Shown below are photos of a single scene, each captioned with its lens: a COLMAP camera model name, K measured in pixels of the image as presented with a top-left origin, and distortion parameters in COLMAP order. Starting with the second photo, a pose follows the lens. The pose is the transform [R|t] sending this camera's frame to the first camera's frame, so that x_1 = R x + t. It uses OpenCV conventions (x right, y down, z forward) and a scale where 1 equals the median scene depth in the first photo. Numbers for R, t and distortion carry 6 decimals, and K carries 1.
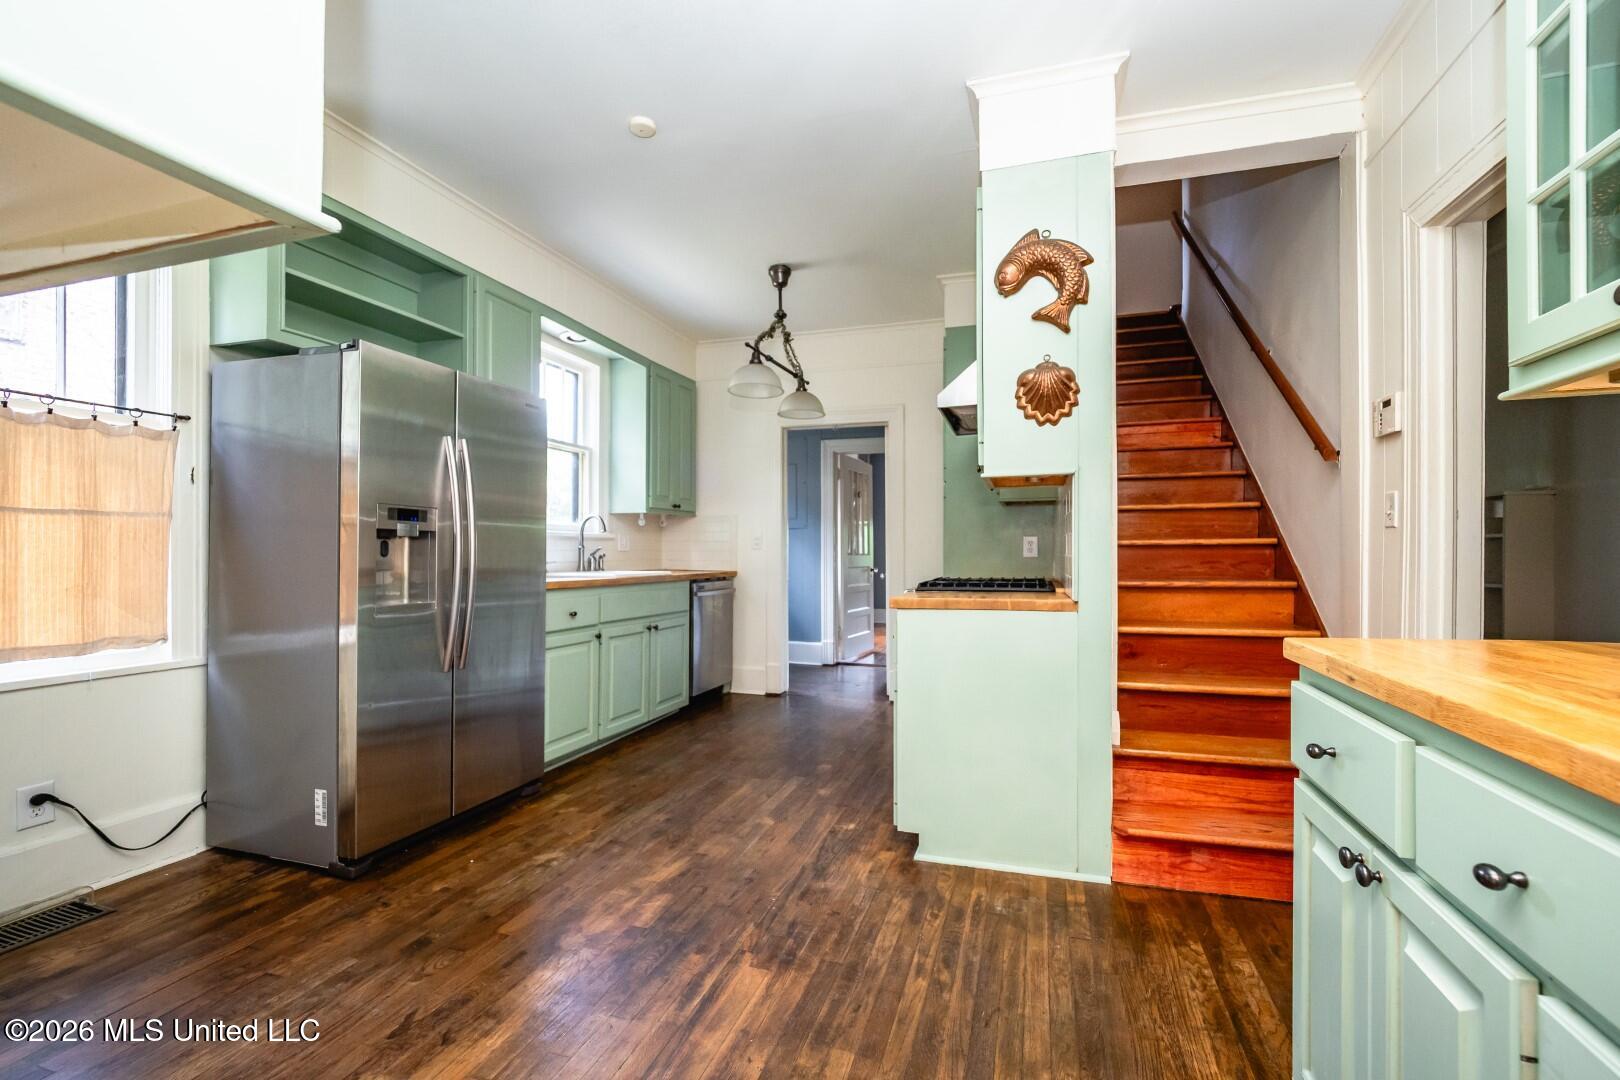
lens RADIAL K [[719.2, 0, 810.0], [0, 719.2, 540.0], [0, 0, 1]] dist [-0.000127, -0.000026]
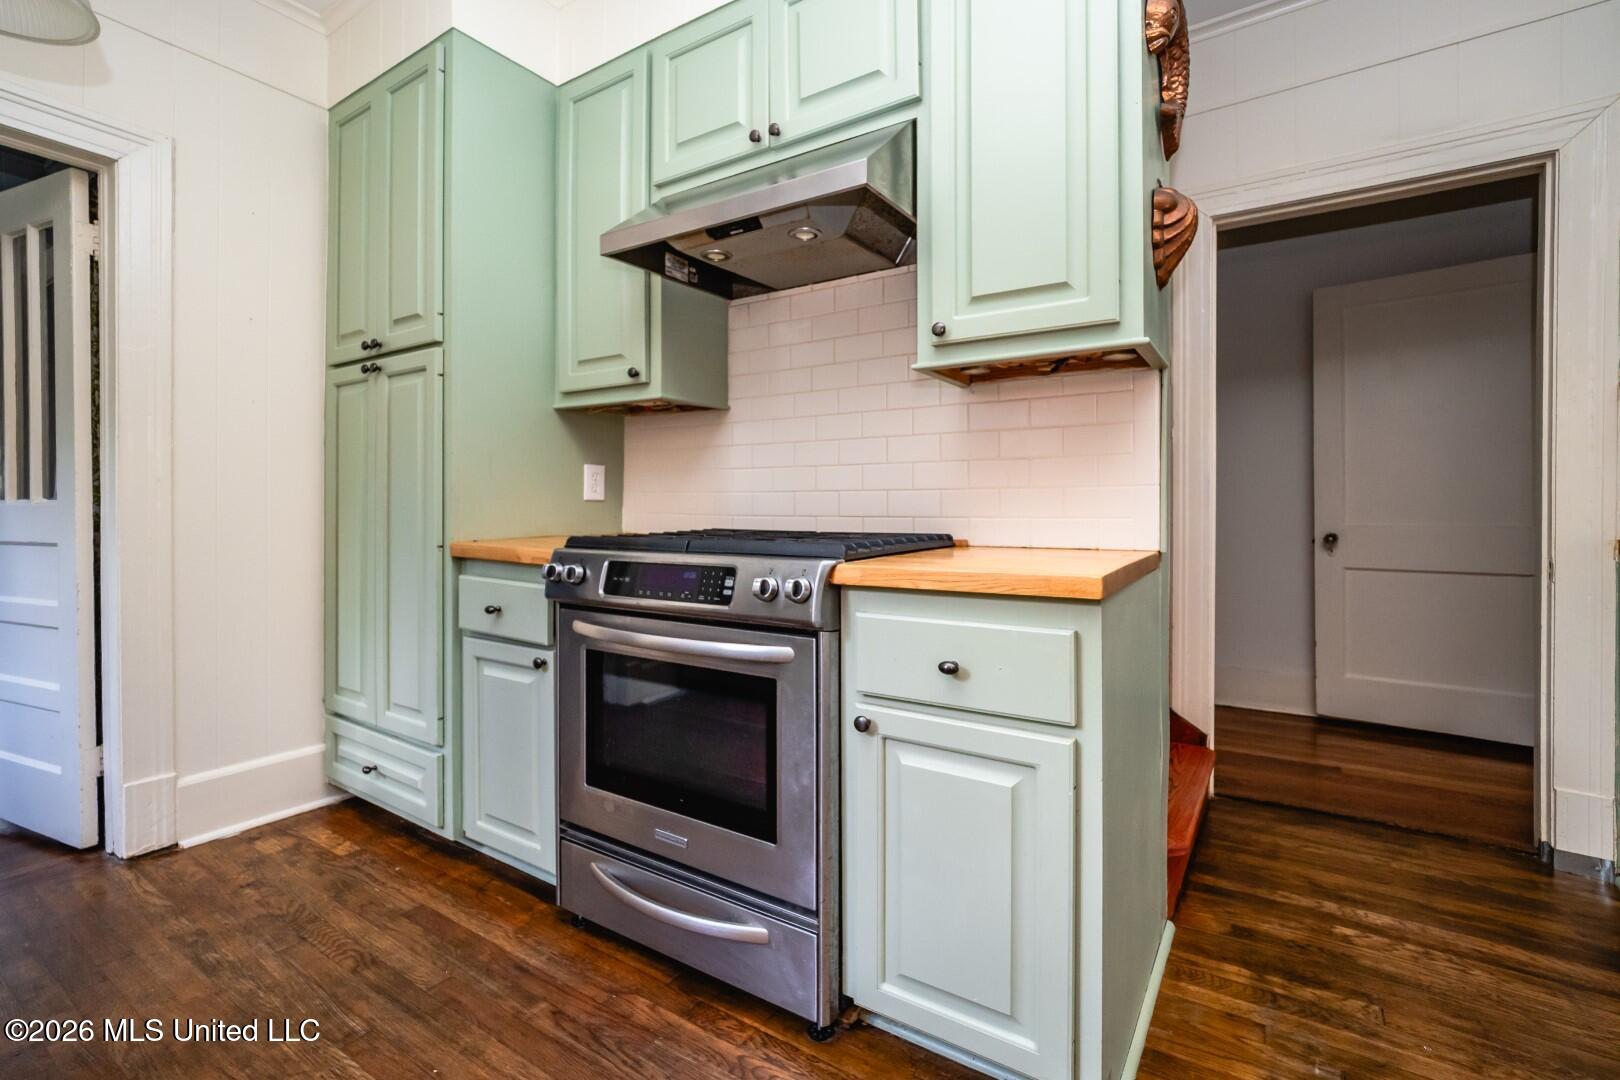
lens RADIAL K [[716.5, 0, 812.4], [0, 716.5, 501.7], [0, 0, 1]] dist [-0.000957, -0.000745]
pose [[0.263708, -0.006495, 0.964581, -0.439013], [-0.005998, 0.999947, 0.008373, 0.037415], [-0.964584, -0.007994, 0.263655, 1.309925]]
